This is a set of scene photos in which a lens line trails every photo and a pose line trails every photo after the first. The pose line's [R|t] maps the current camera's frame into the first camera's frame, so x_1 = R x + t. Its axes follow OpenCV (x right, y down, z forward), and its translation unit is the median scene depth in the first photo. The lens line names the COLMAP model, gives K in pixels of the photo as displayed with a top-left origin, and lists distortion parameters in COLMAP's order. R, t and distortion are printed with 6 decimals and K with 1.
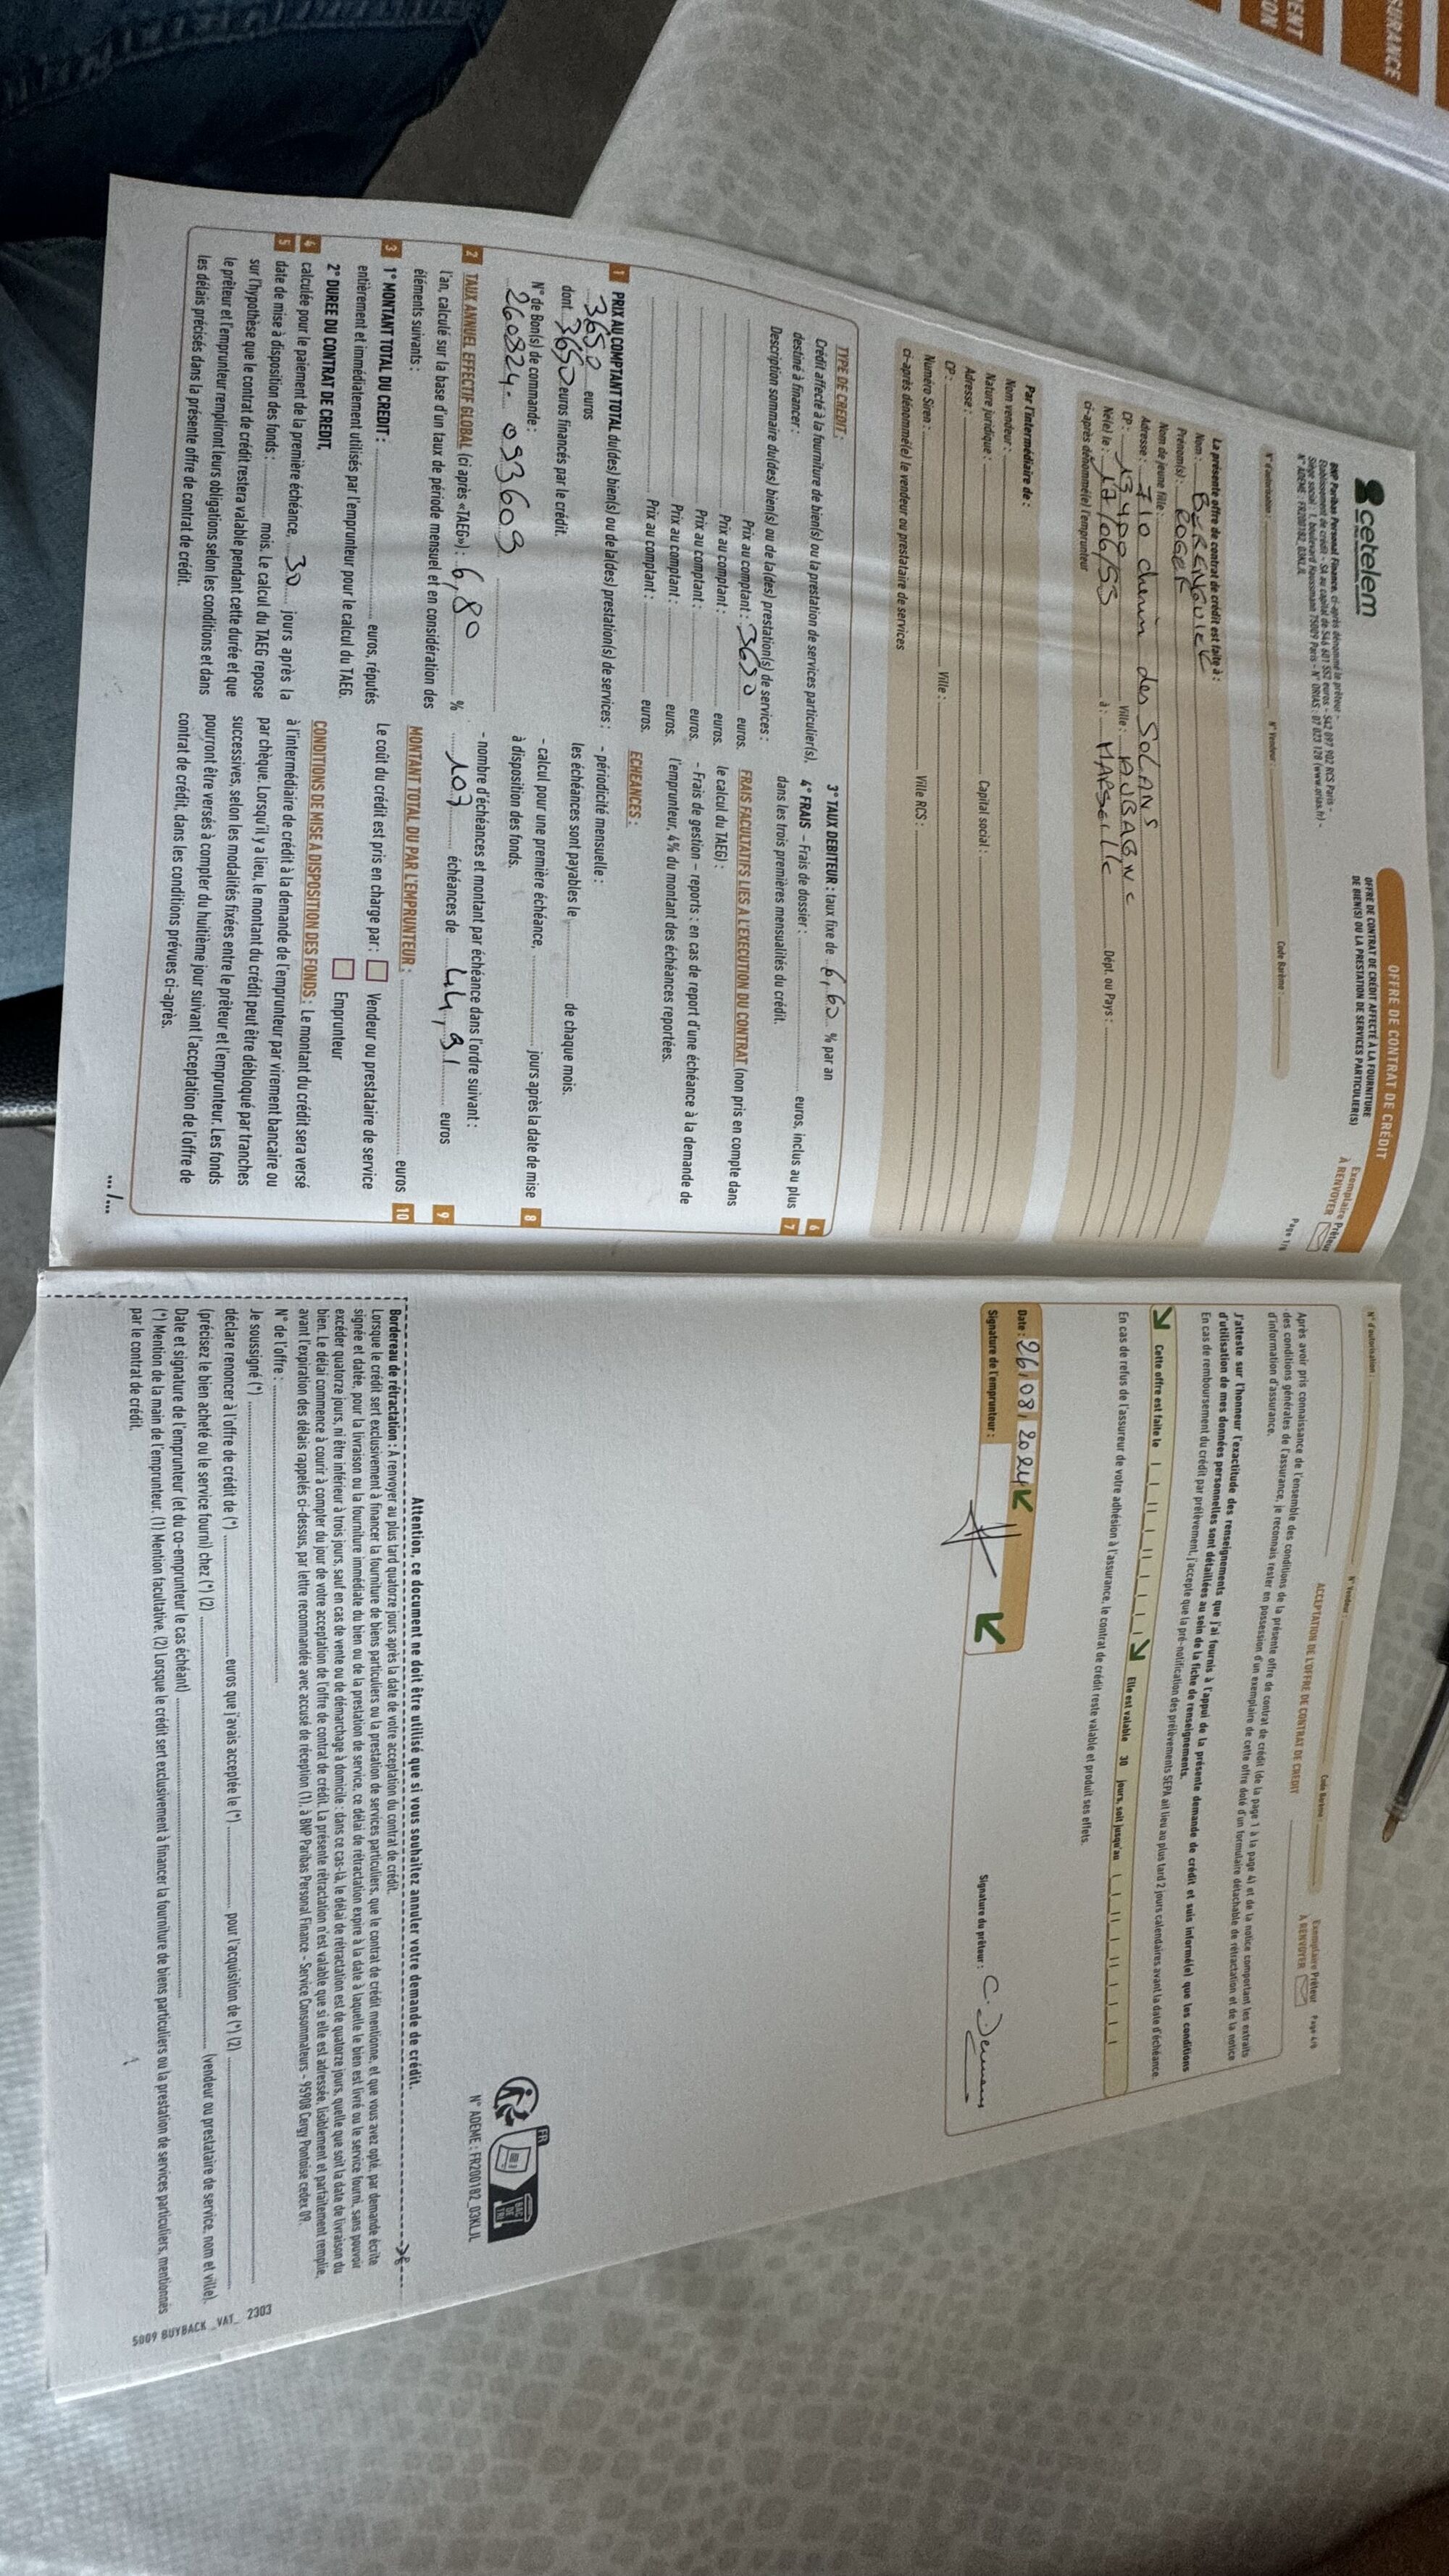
lens RADIAL K [[1050.8, 0, 729.6], [0, 1050.8, 1293.8], [0, 0, 1]] dist [-0.000049, -0.000344]
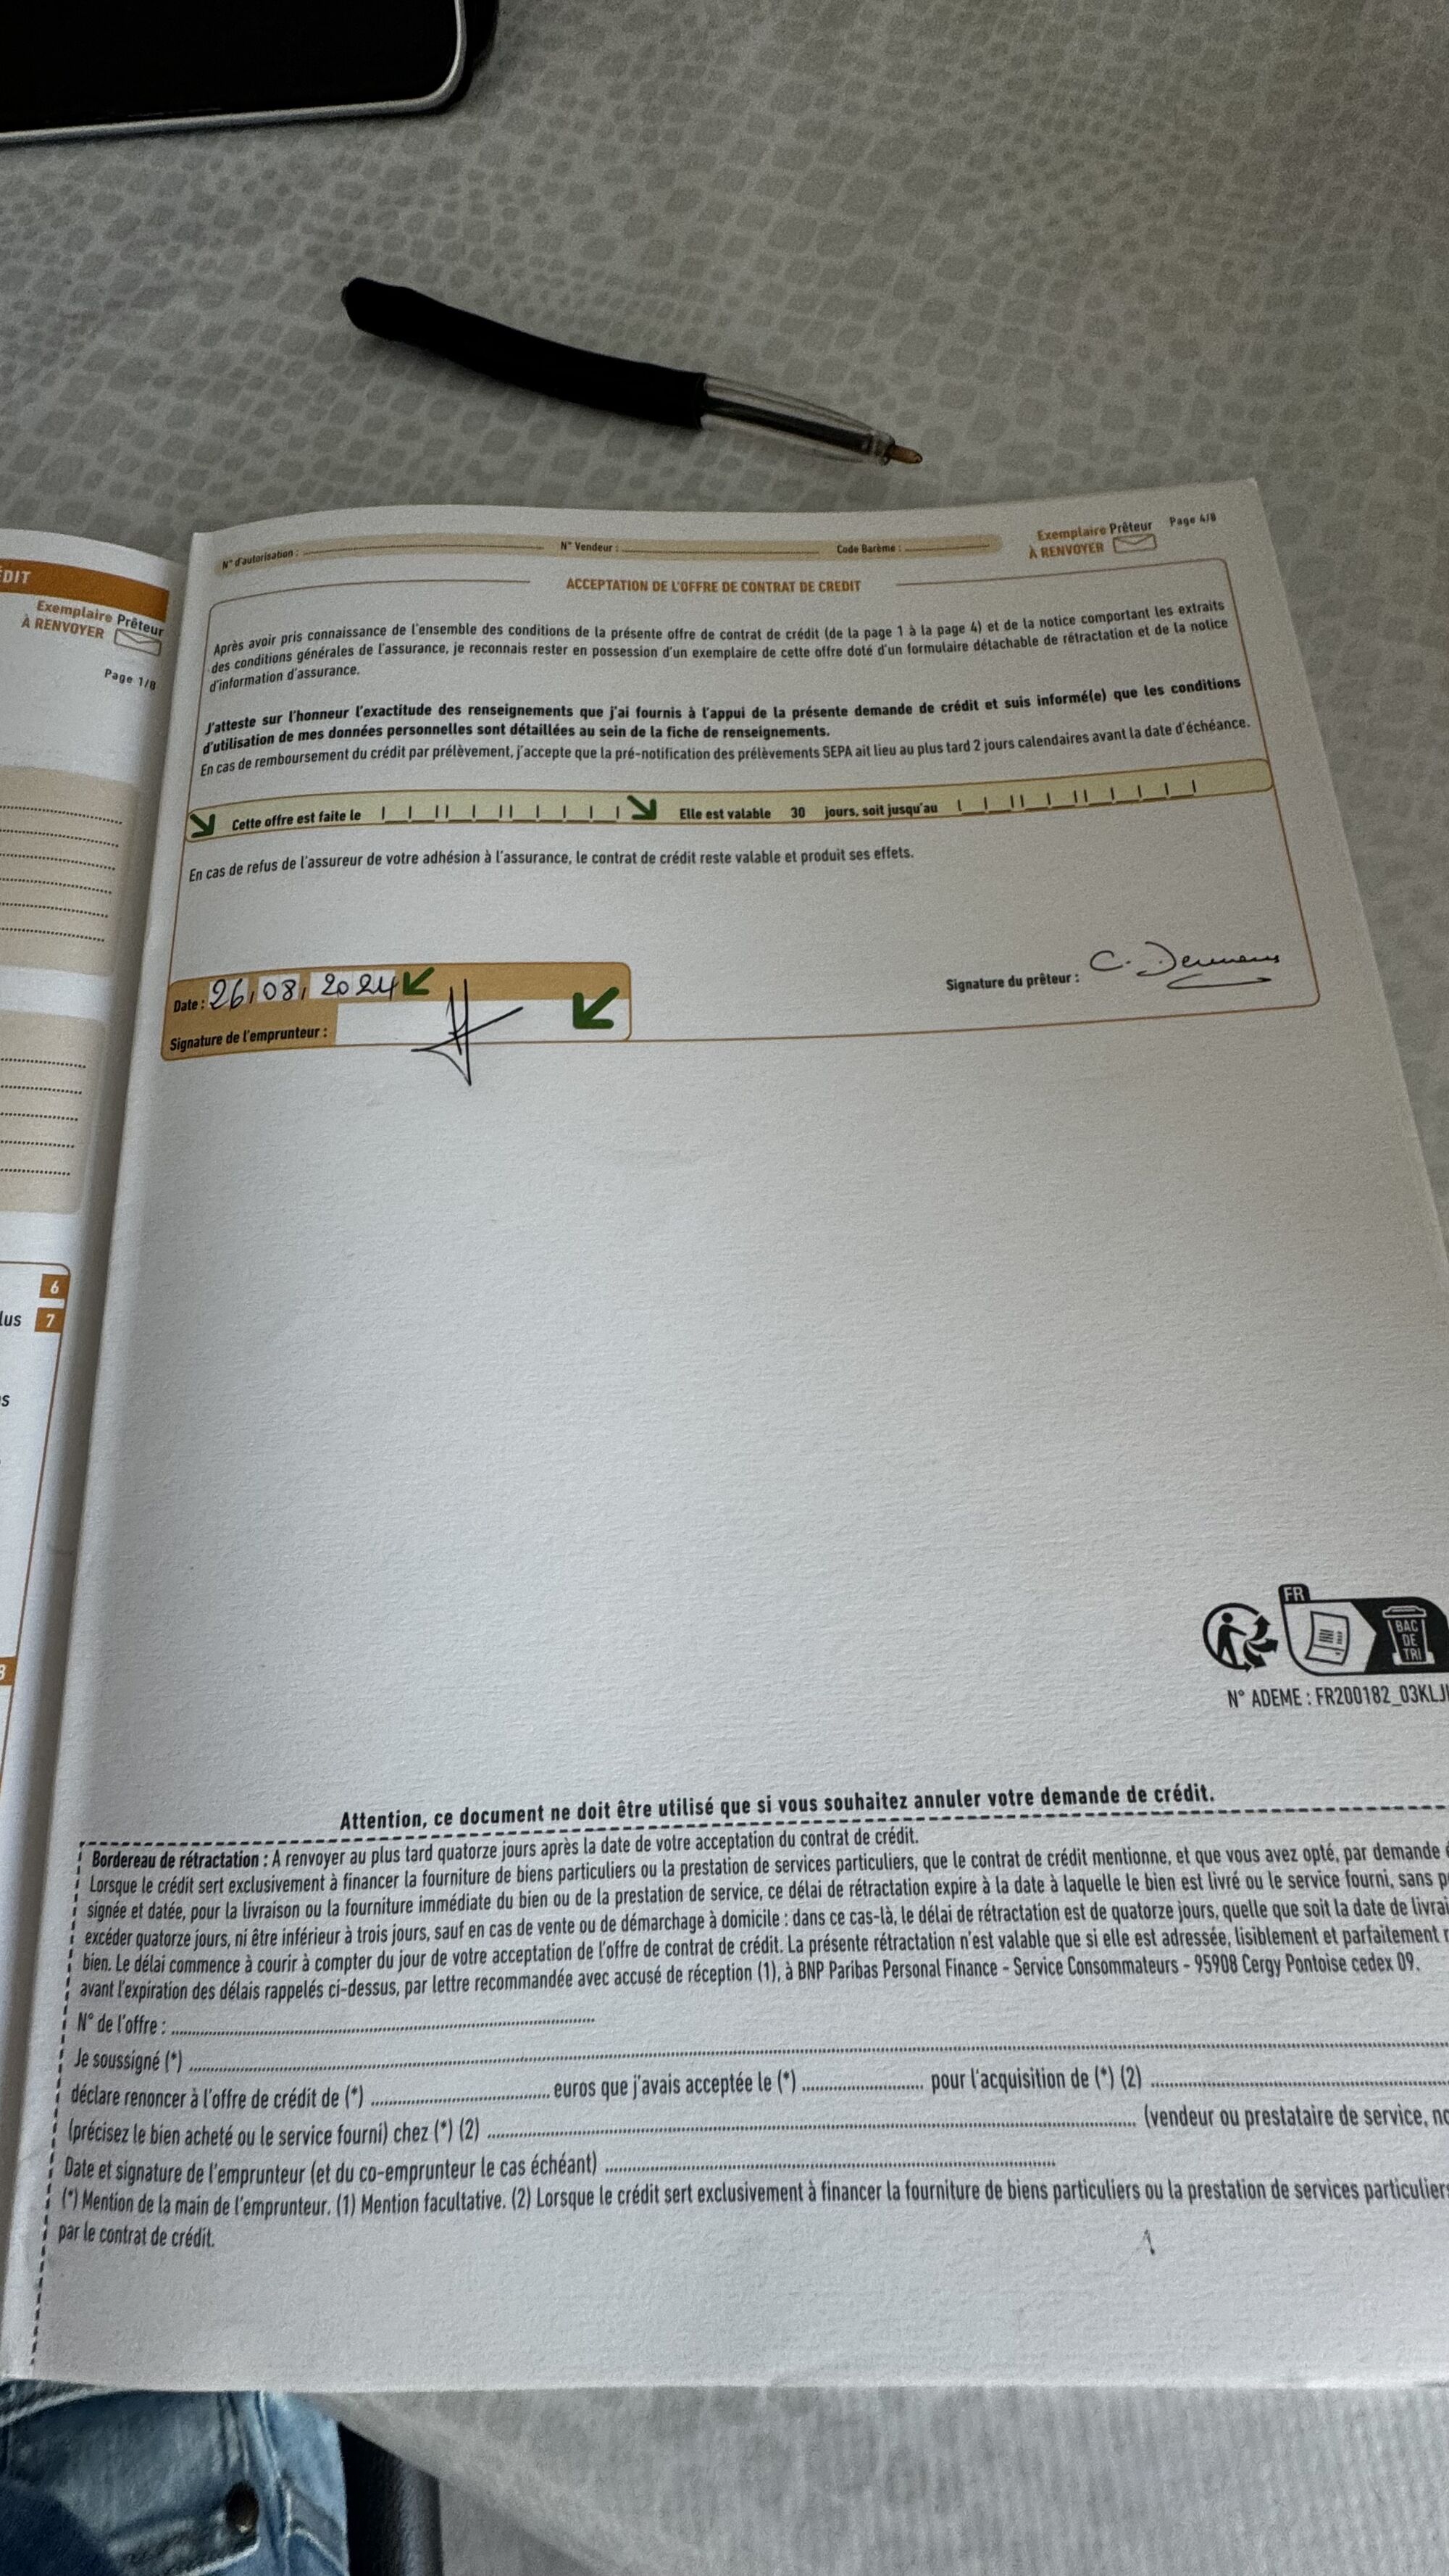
lens RADIAL K [[1050.0, 0, 724.5], [0, 1050.0, 1288.0], [0, 0, 1]] dist [-0.002523, 0.000450]
pose [[-0.069834, -0.997557, -0.001753, 0.051301], [0.993371, -0.069380, -0.091658, 0.538295], [0.091313, -0.008142, 0.995789, 0.303304]]
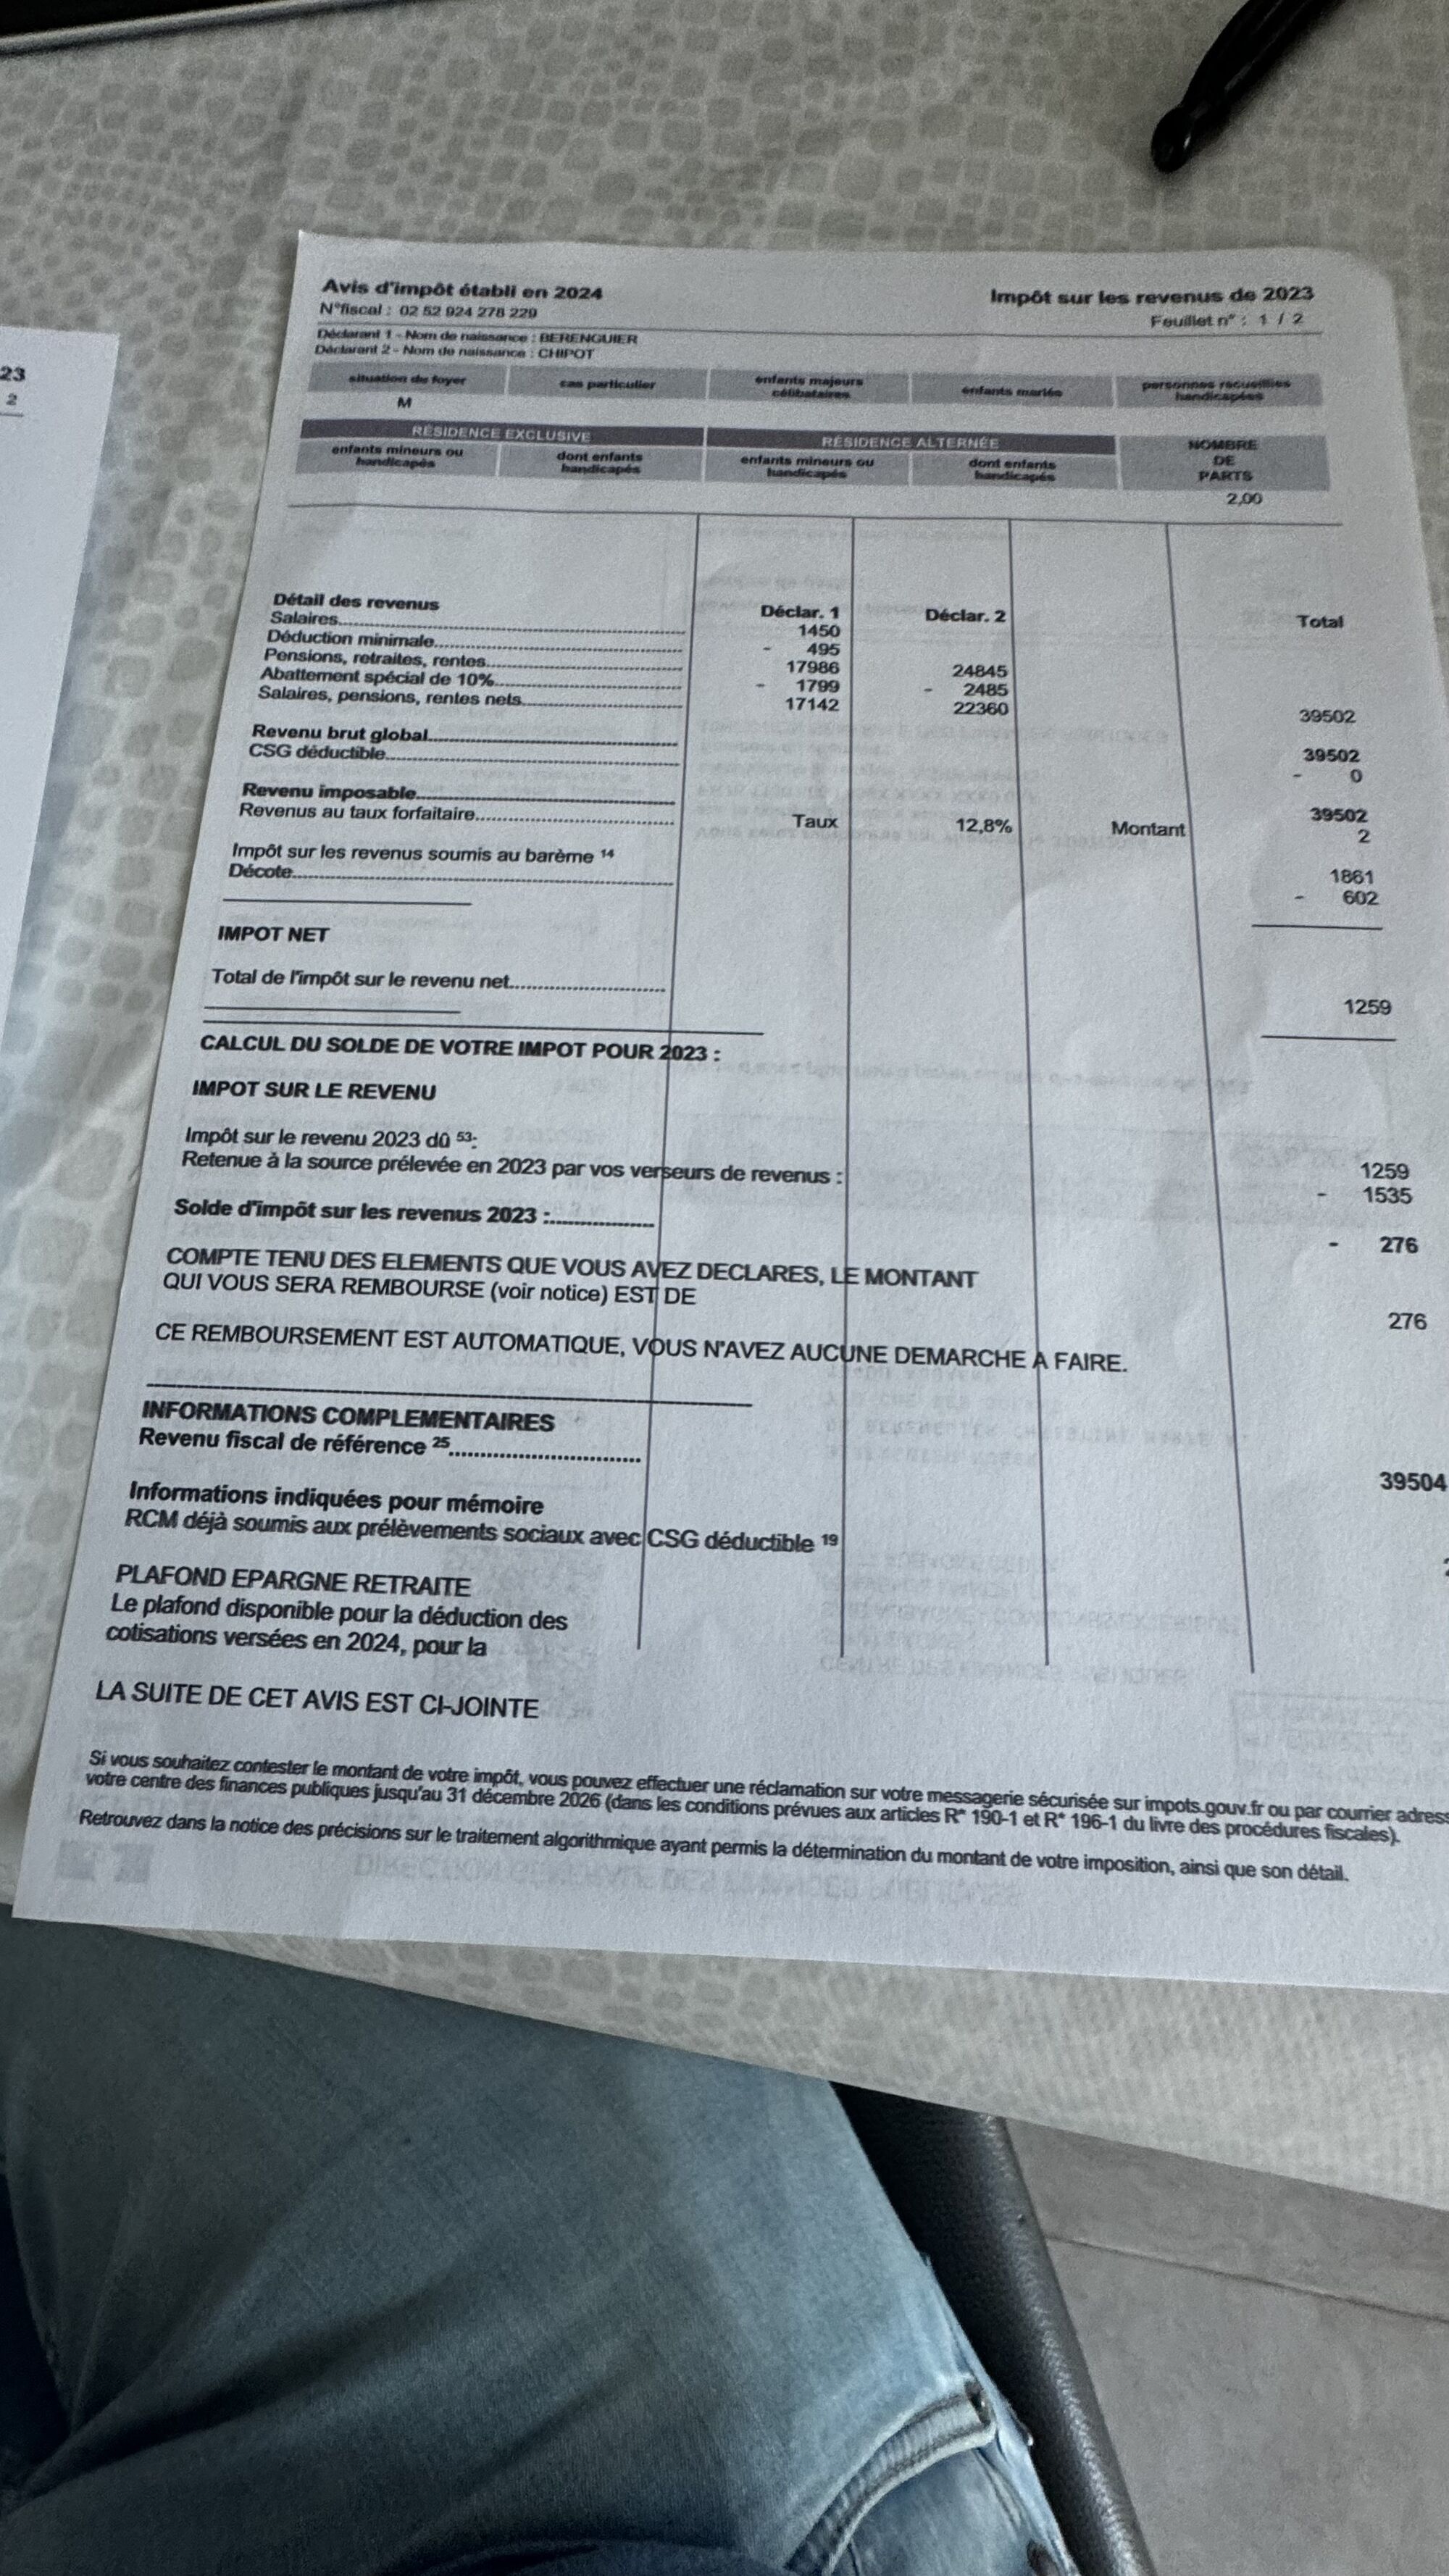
lens RADIAL K [[1057.8, 0, 730.1], [0, 1057.8, 1289.8], [0, 0, 1]] dist [-0.003048, 0.000449]
pose [[-0.234717, -0.970880, -0.047957, 0.179474], [0.971964, -0.235114, 0.002732, -0.493127], [-0.013928, -0.045971, 0.998846, 0.339230]]
